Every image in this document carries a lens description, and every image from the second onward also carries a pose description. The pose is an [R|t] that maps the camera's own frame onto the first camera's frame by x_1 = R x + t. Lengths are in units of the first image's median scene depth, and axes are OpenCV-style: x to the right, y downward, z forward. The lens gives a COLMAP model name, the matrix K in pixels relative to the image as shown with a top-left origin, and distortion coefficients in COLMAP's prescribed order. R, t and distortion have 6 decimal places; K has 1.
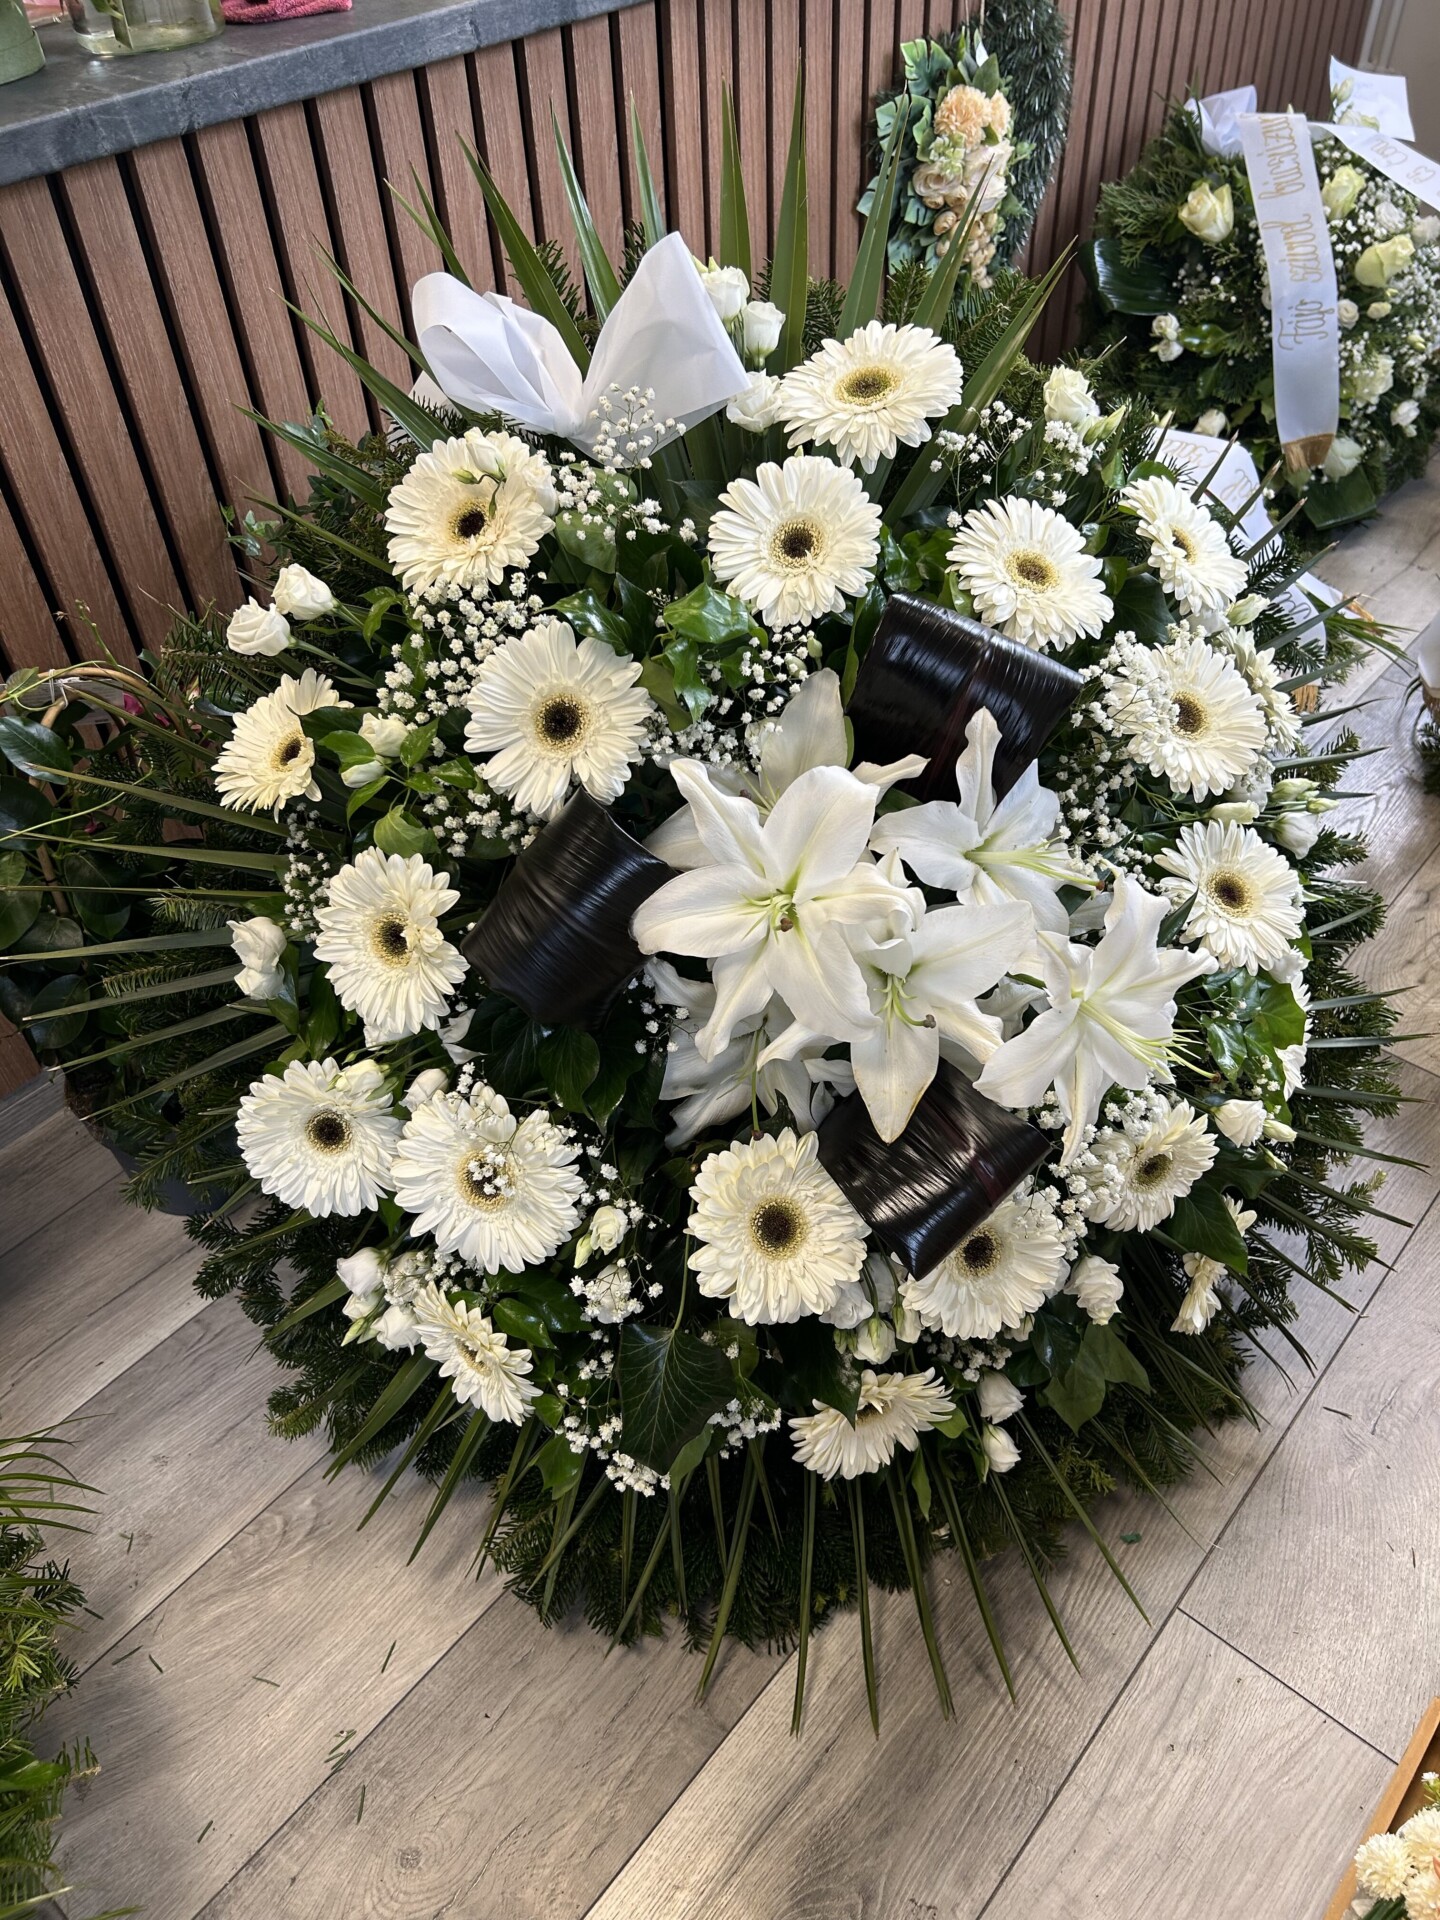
lens RADIAL K [[1447.1, 0, 720.3], [0, 1447.1, 961.2], [0, 0, 1]] dist [0.001994, -0.014634]
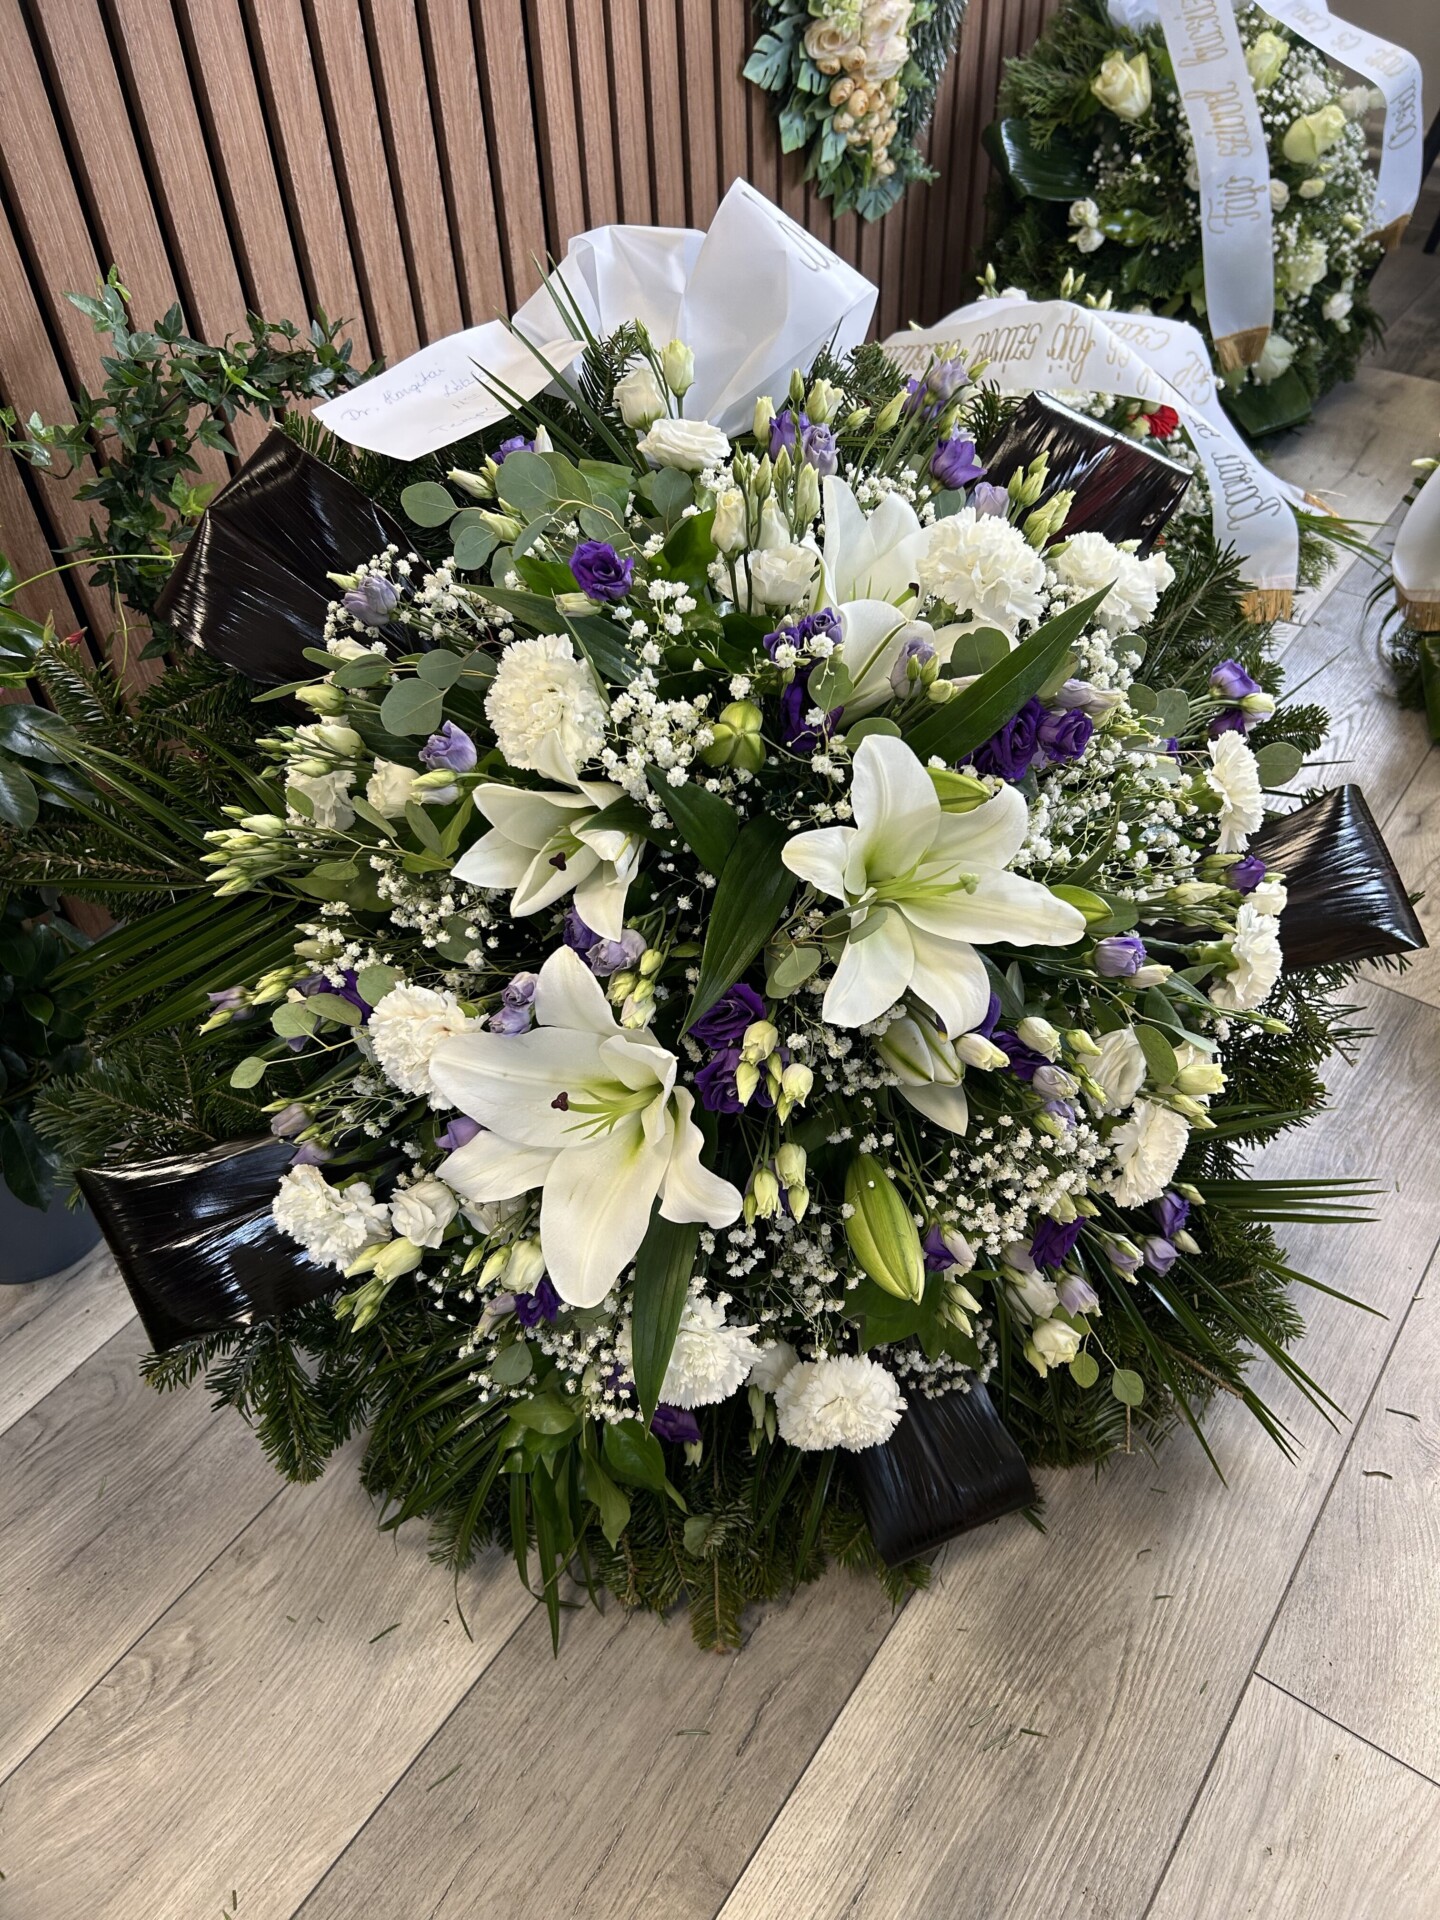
lens RADIAL K [[1447.1, 0, 721.8], [0, 1447.1, 957.6], [0, 0, 1]] dist [0.001994, -0.014634]
pose [[0.995379, -0.060991, 0.074173, -0.014968], [0.060416, 0.998123, 0.009971, 0.005227], [-0.074642, -0.005444, 0.997196, 0.112658]]
